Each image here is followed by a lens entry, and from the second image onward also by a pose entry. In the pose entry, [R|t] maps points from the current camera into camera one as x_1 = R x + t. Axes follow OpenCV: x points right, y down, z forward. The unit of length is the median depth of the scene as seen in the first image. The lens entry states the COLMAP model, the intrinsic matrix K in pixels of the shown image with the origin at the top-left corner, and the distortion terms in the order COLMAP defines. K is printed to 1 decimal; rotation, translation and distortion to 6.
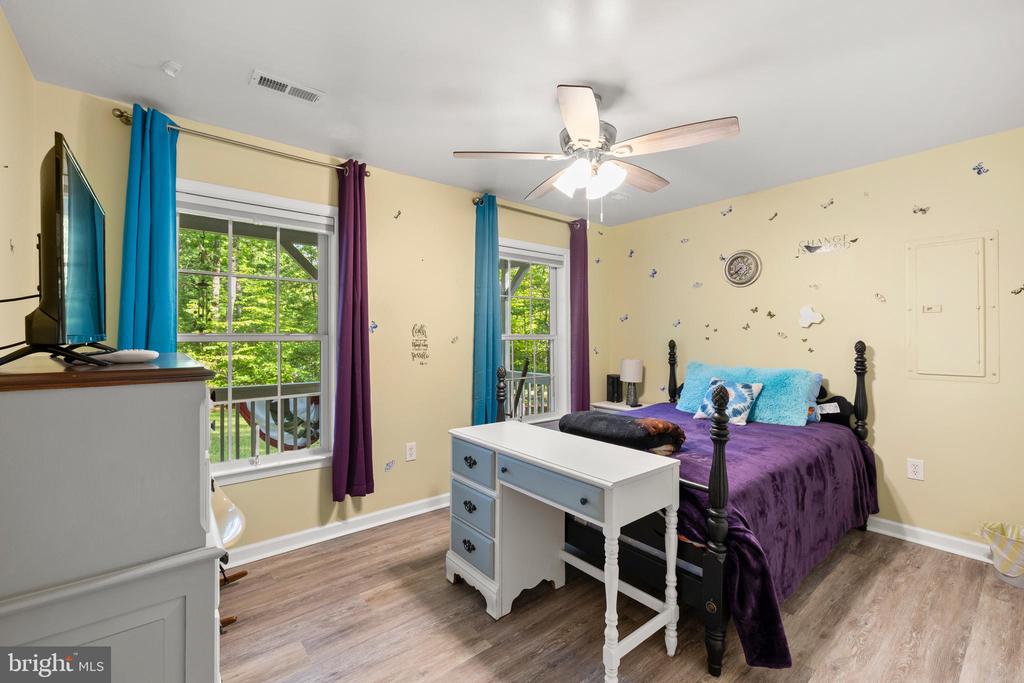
lens RADIAL K [[433.7, 0, 513.2], [0, 433.7, 339.8], [0, 0, 1]] dist [0.002072, 0.000408]
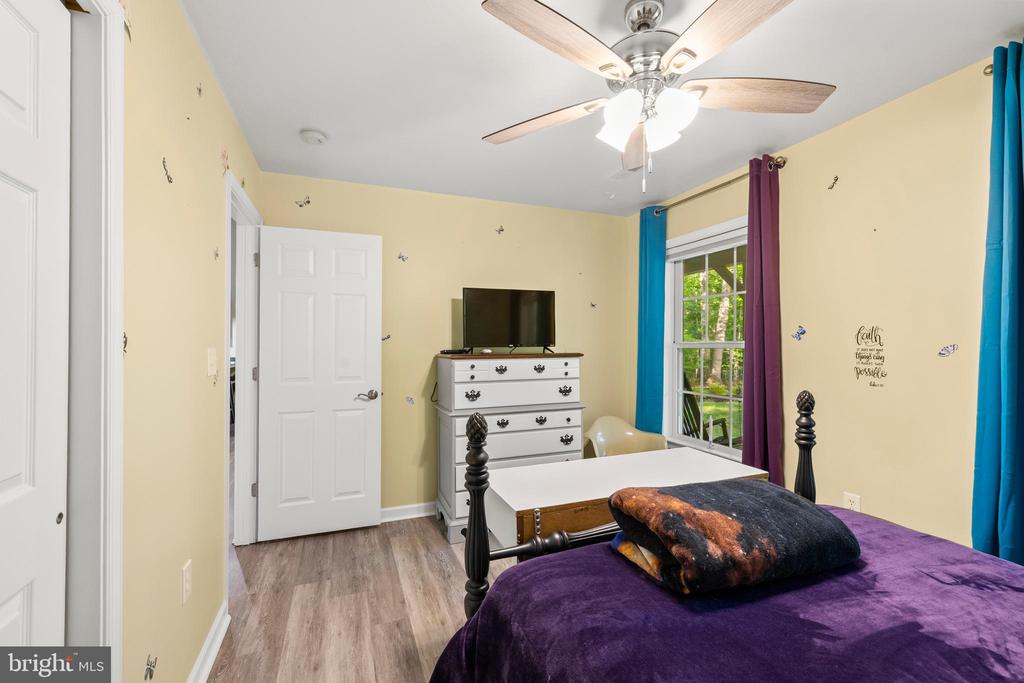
lens RADIAL K [[433.7, 0, 511.8], [0, 433.7, 344.2], [0, 0, 1]] dist [0.002072, 0.000408]
pose [[-0.290211, -0.000549, -0.956963, 0.600749], [-0.000819, 1.000000, -0.000326, -0.006917], [0.956962, 0.000689, -0.290211, 0.668652]]
